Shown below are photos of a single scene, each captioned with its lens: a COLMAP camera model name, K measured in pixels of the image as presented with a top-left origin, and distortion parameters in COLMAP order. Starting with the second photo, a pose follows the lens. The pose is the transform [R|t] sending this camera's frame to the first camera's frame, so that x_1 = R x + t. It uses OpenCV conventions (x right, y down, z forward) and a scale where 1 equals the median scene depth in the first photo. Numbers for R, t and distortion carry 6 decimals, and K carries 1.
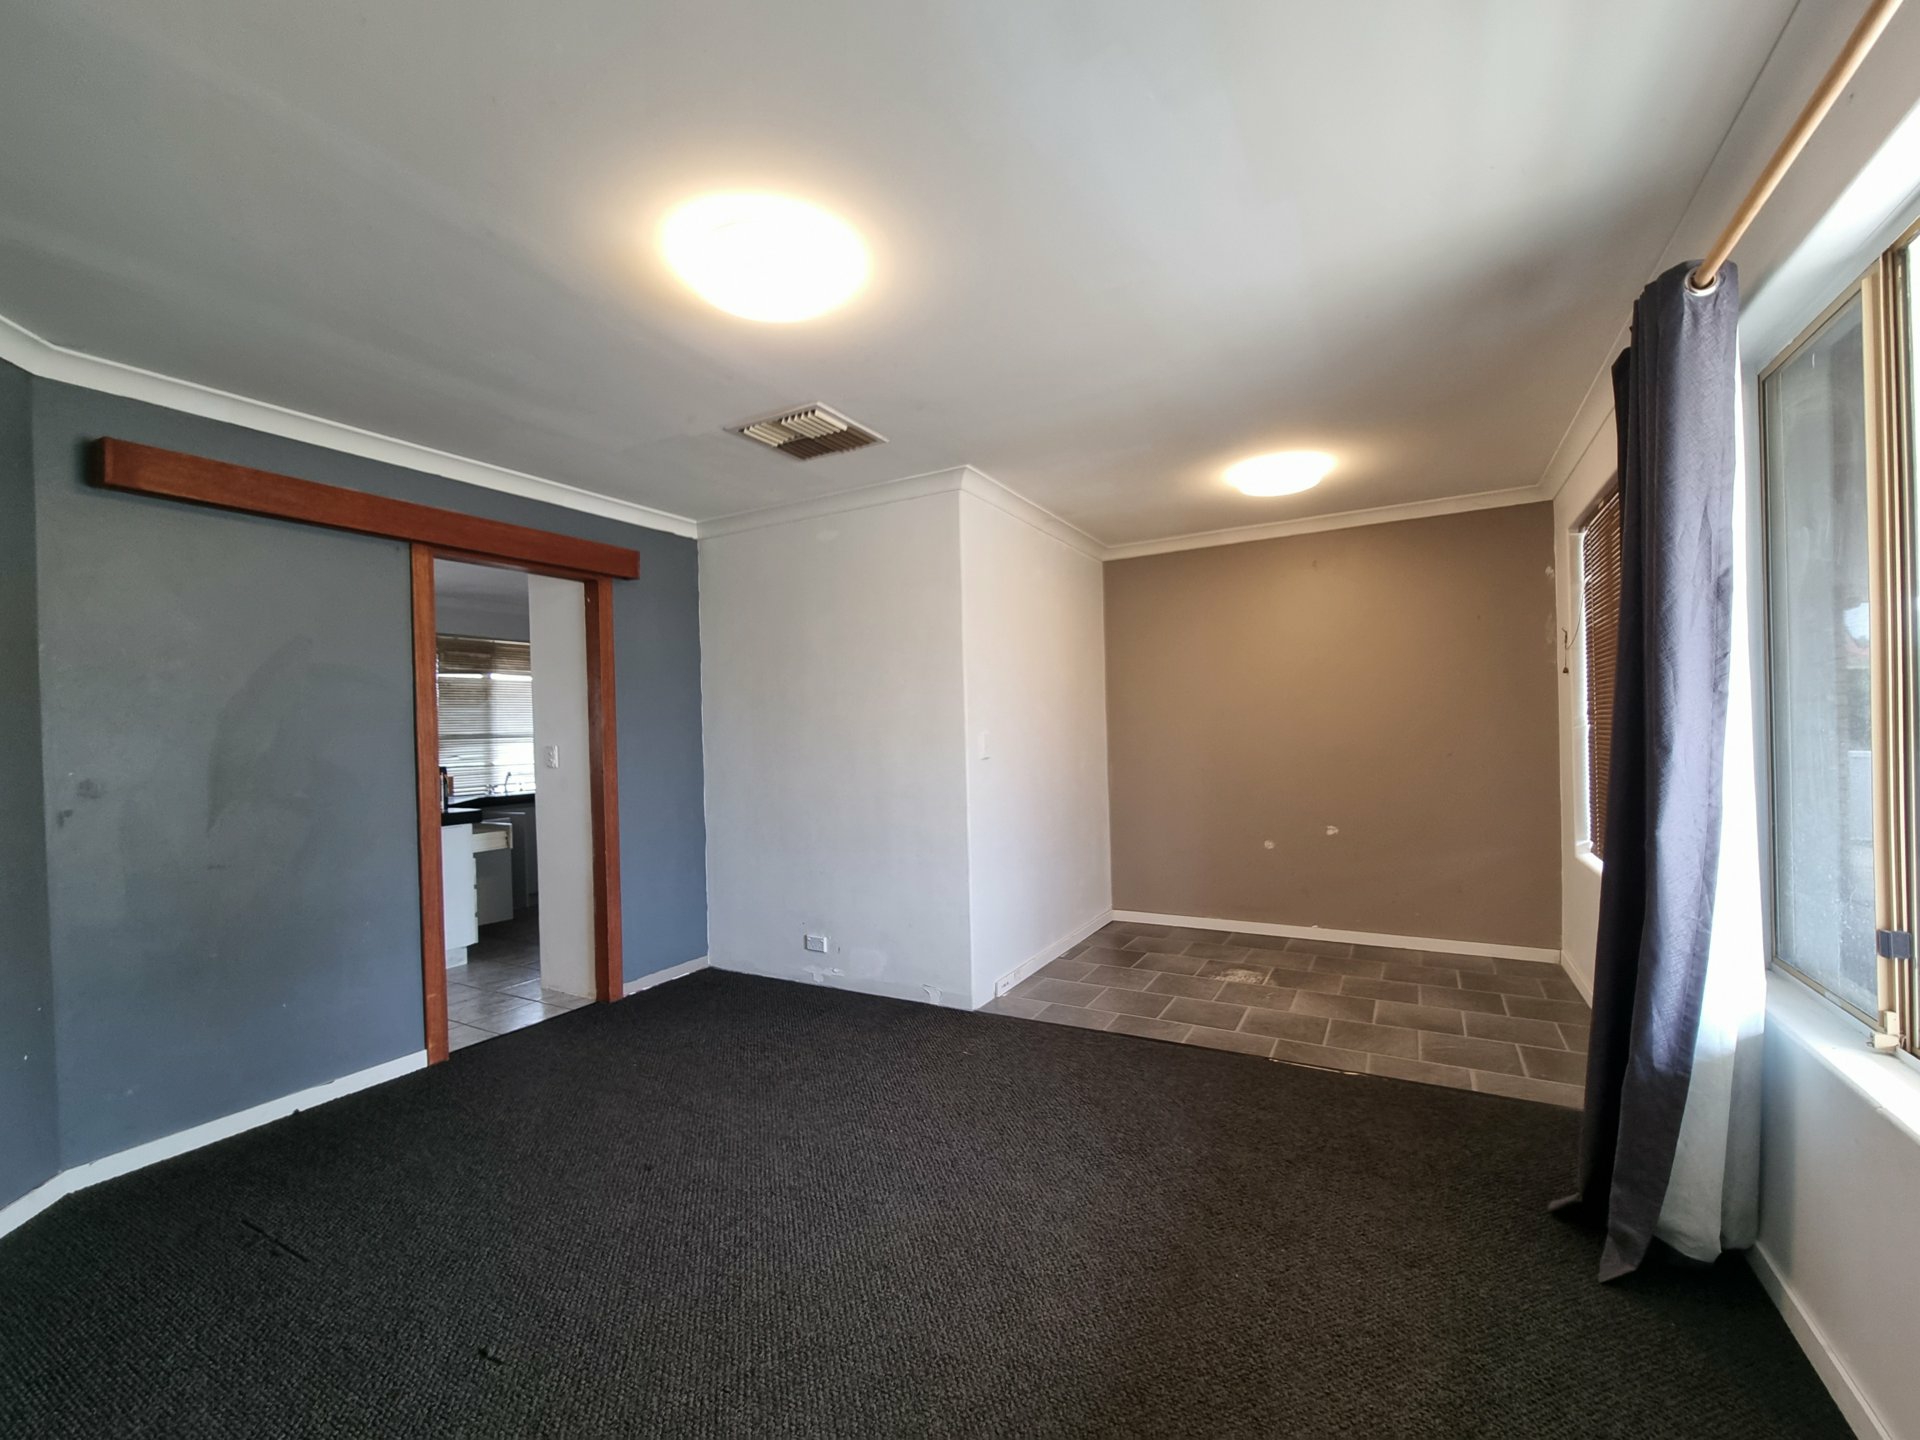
lens RADIAL K [[799.5, 0, 958.3], [0, 799.5, 733.8], [0, 0, 1]] dist [-0.016135, 0.003743]
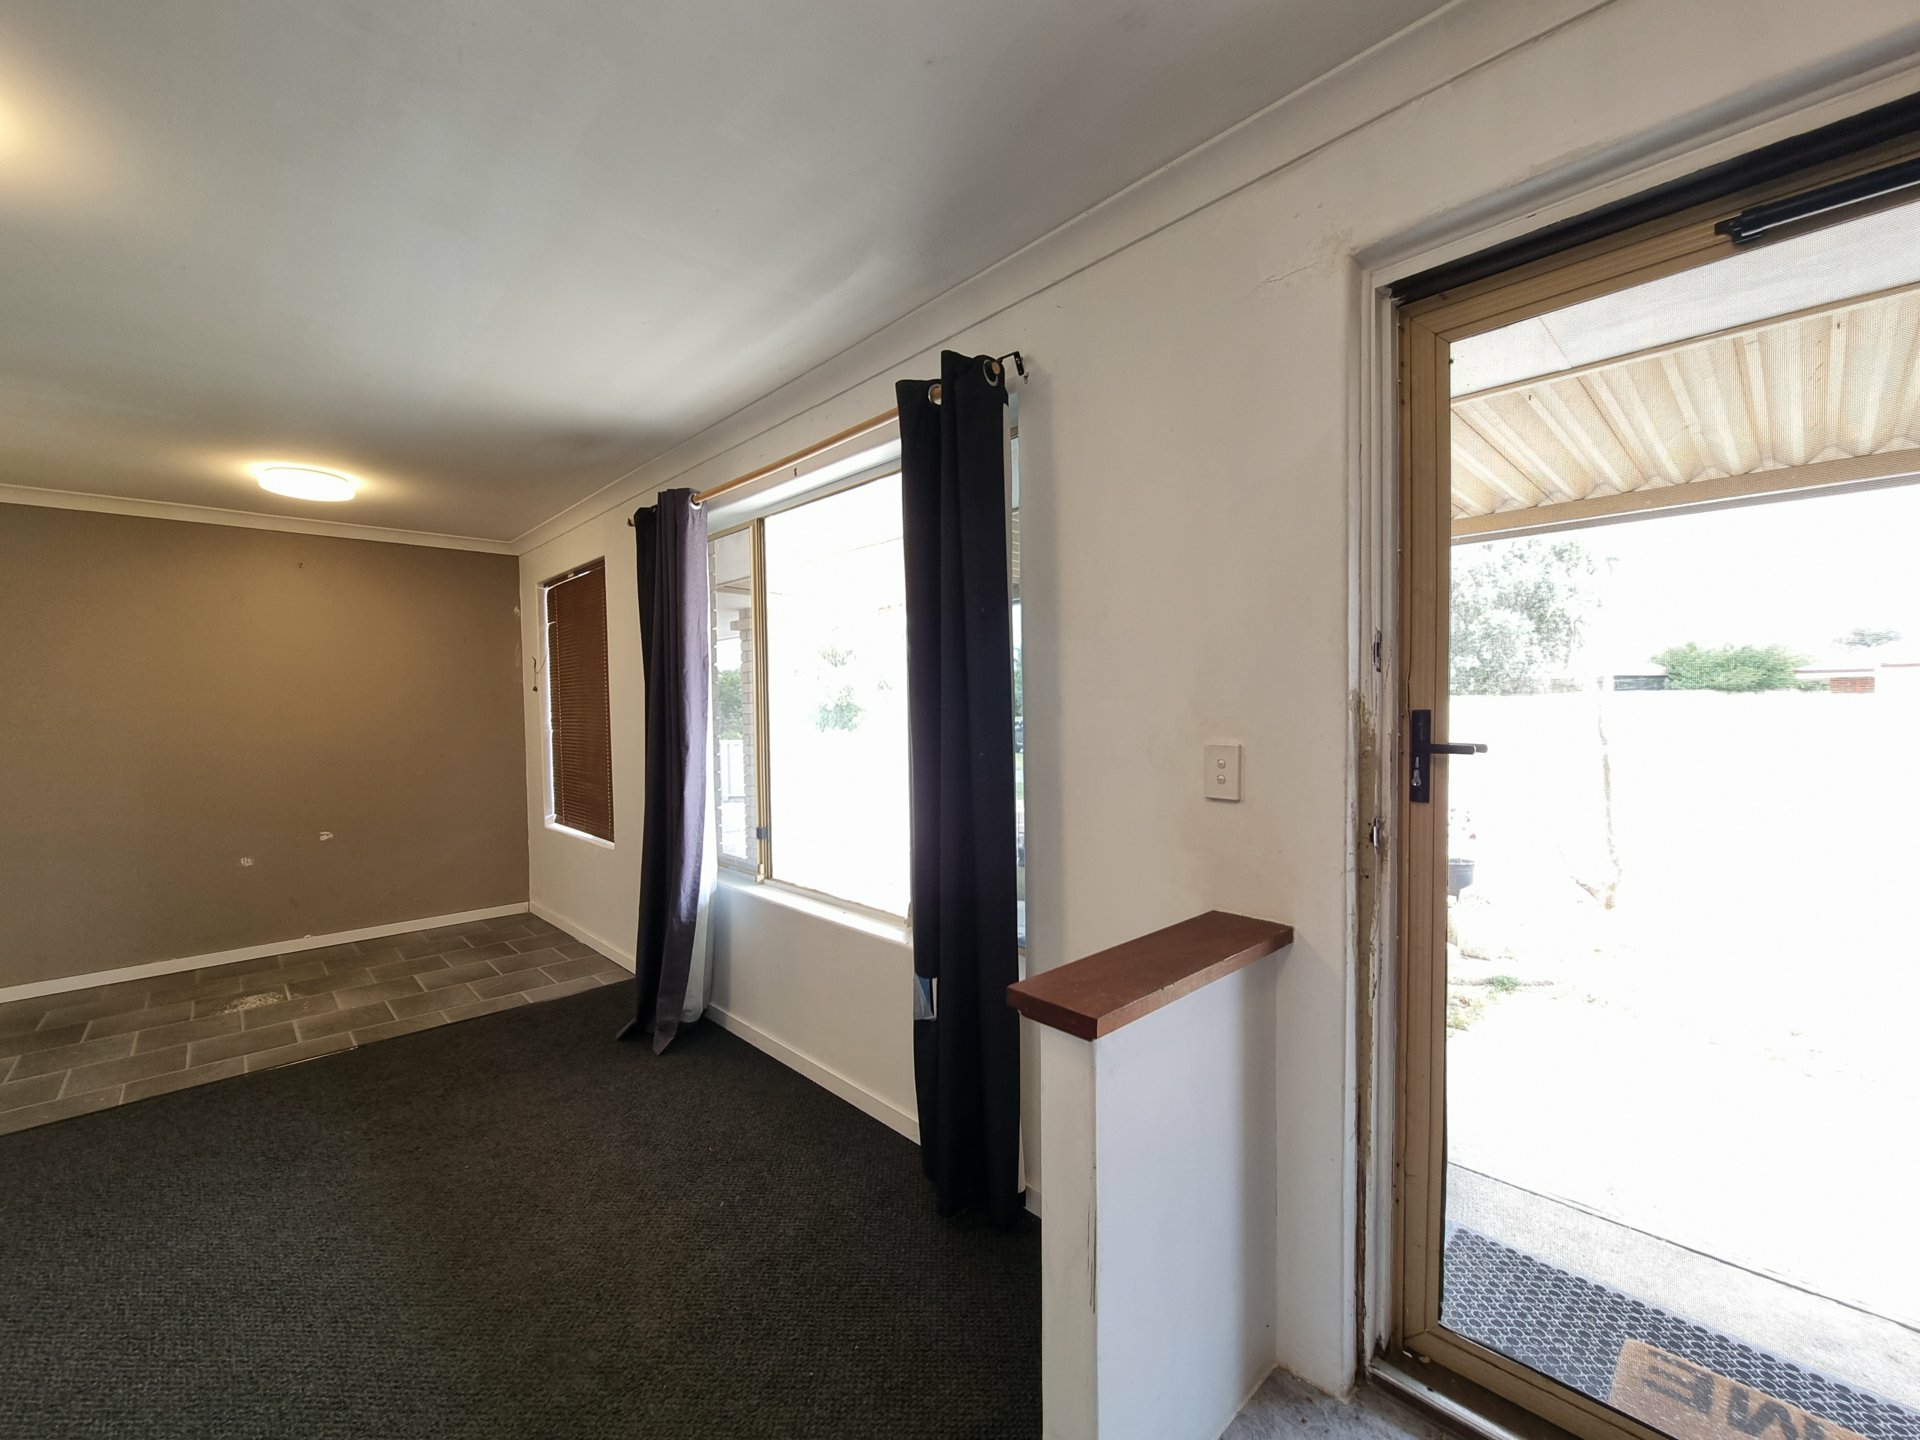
lens RADIAL K [[799.5, 0, 958.3], [0, 799.5, 733.8], [0, 0, 1]] dist [-0.016135, 0.003743]
pose [[0.292929, -0.016392, 0.955994, -0.322626], [0.013344, 0.999826, 0.013055, -0.012948], [-0.956041, 0.008933, 0.293096, -0.074470]]
